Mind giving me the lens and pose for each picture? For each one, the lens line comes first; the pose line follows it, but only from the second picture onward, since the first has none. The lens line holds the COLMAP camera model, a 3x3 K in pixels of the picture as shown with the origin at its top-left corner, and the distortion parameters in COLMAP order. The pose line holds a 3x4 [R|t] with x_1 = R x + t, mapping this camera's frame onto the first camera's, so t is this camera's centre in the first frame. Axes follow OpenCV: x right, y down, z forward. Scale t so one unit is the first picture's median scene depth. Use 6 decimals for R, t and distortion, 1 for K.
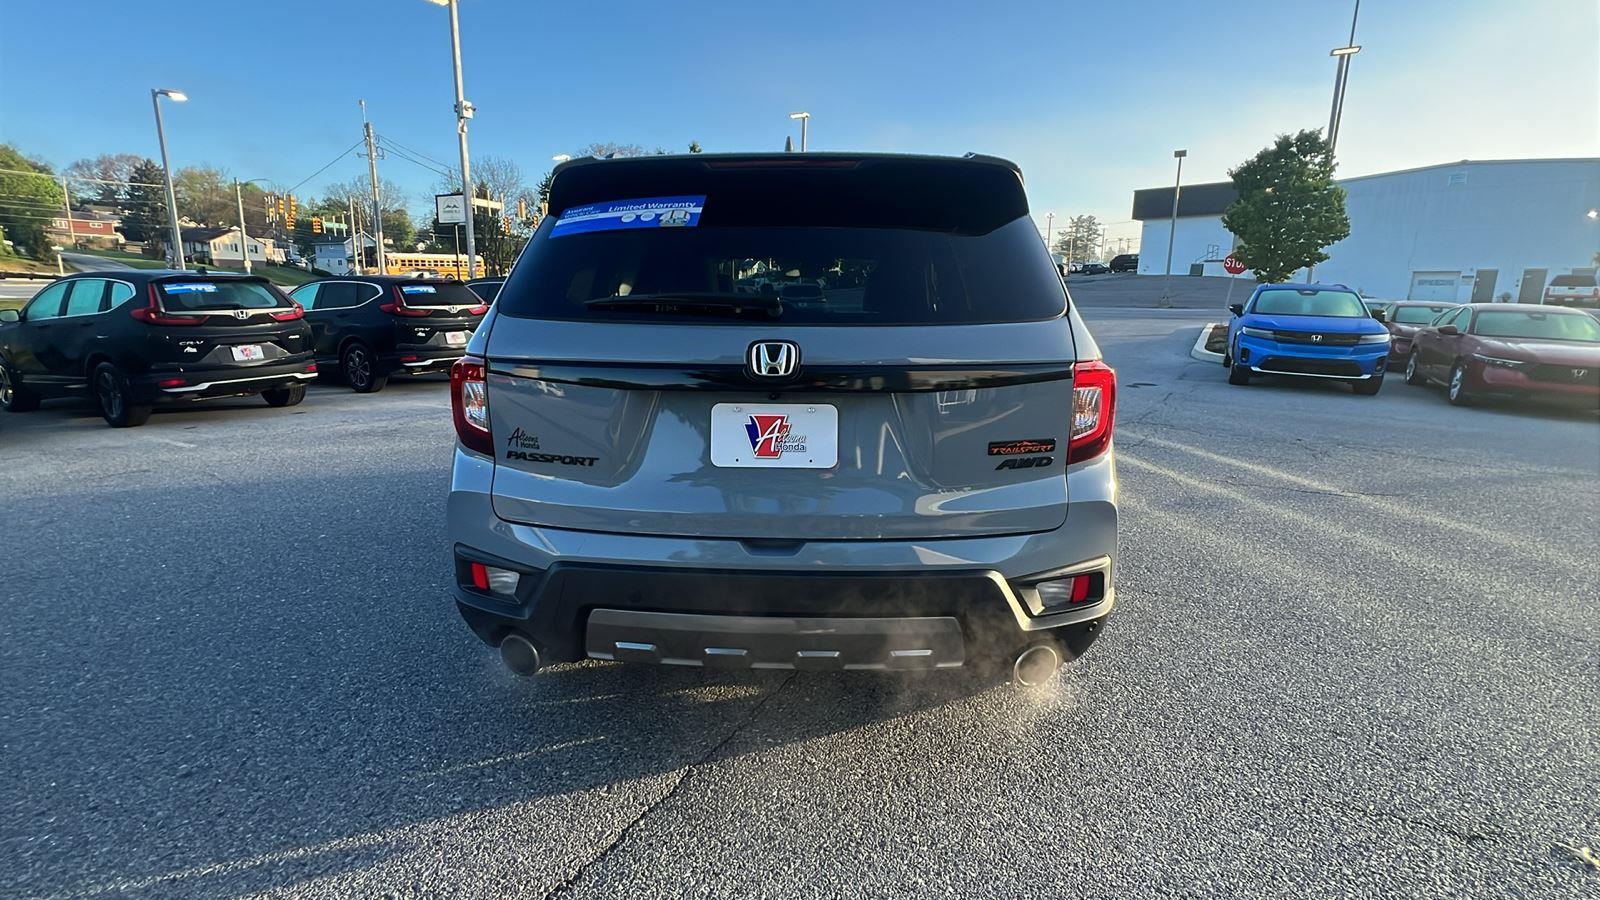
lens RADIAL K [[741.1, 0, 782.9], [0, 741.1, 449.1], [0, 0, 1]] dist [-0.001226, 0.000122]
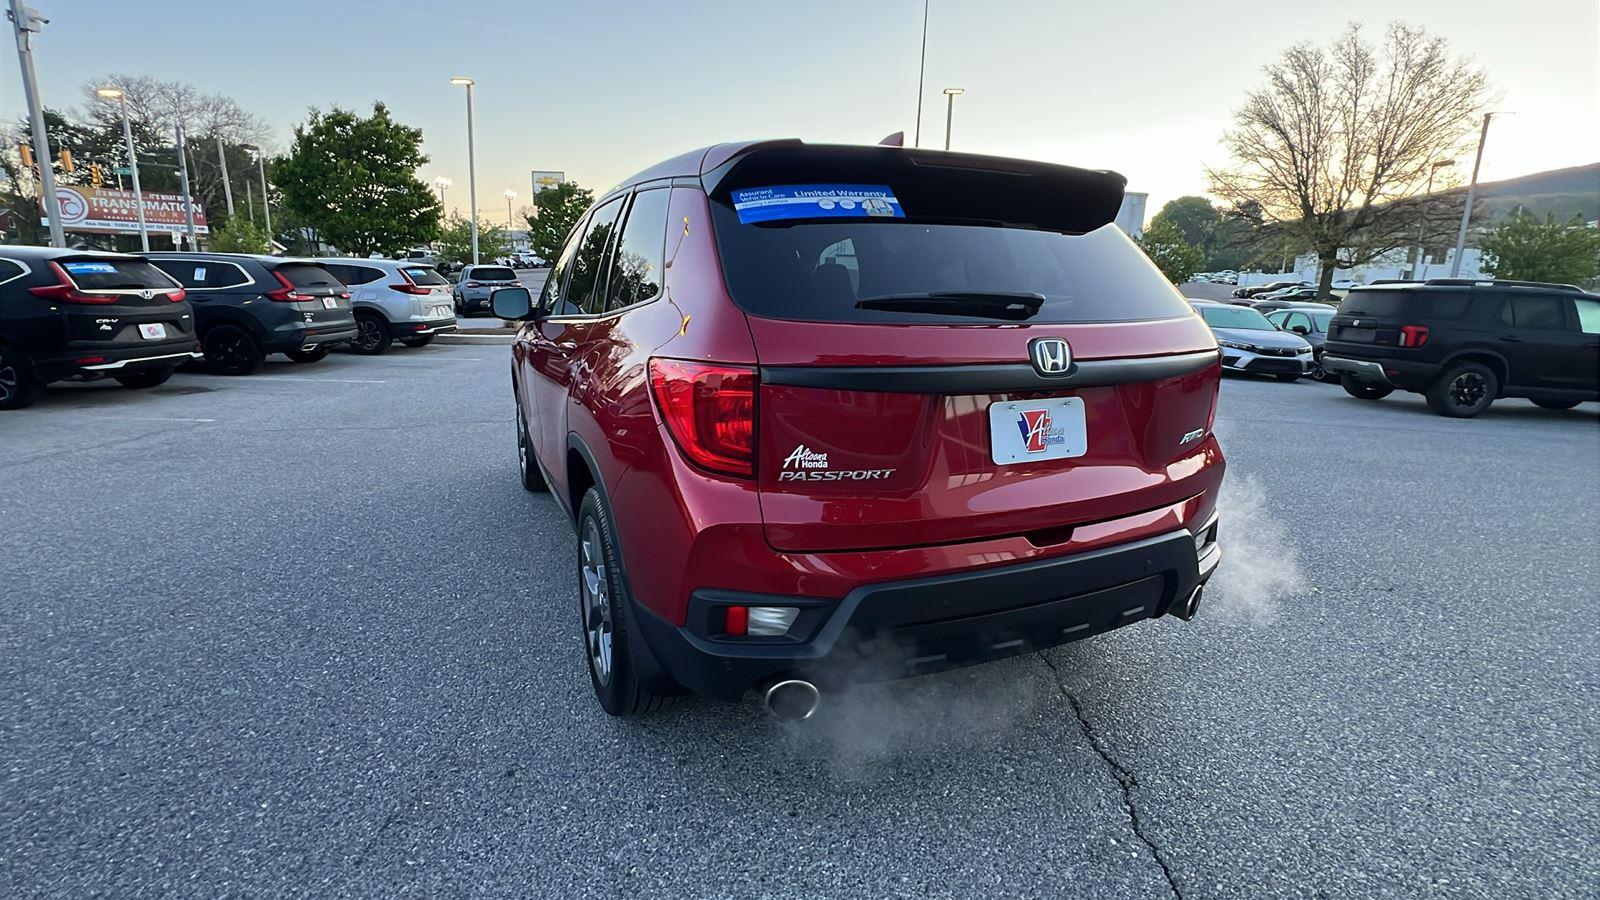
lens RADIAL K [[741.1, 0, 798.9], [0, 741.1, 449.7], [0, 0, 1]] dist [-0.001226, 0.000122]
pose [[0.883909, -0.089565, 0.459003, -0.872418], [0.081192, 0.995974, 0.037992, -0.059837], [-0.460558, 0.003686, 0.887622, 0.317353]]
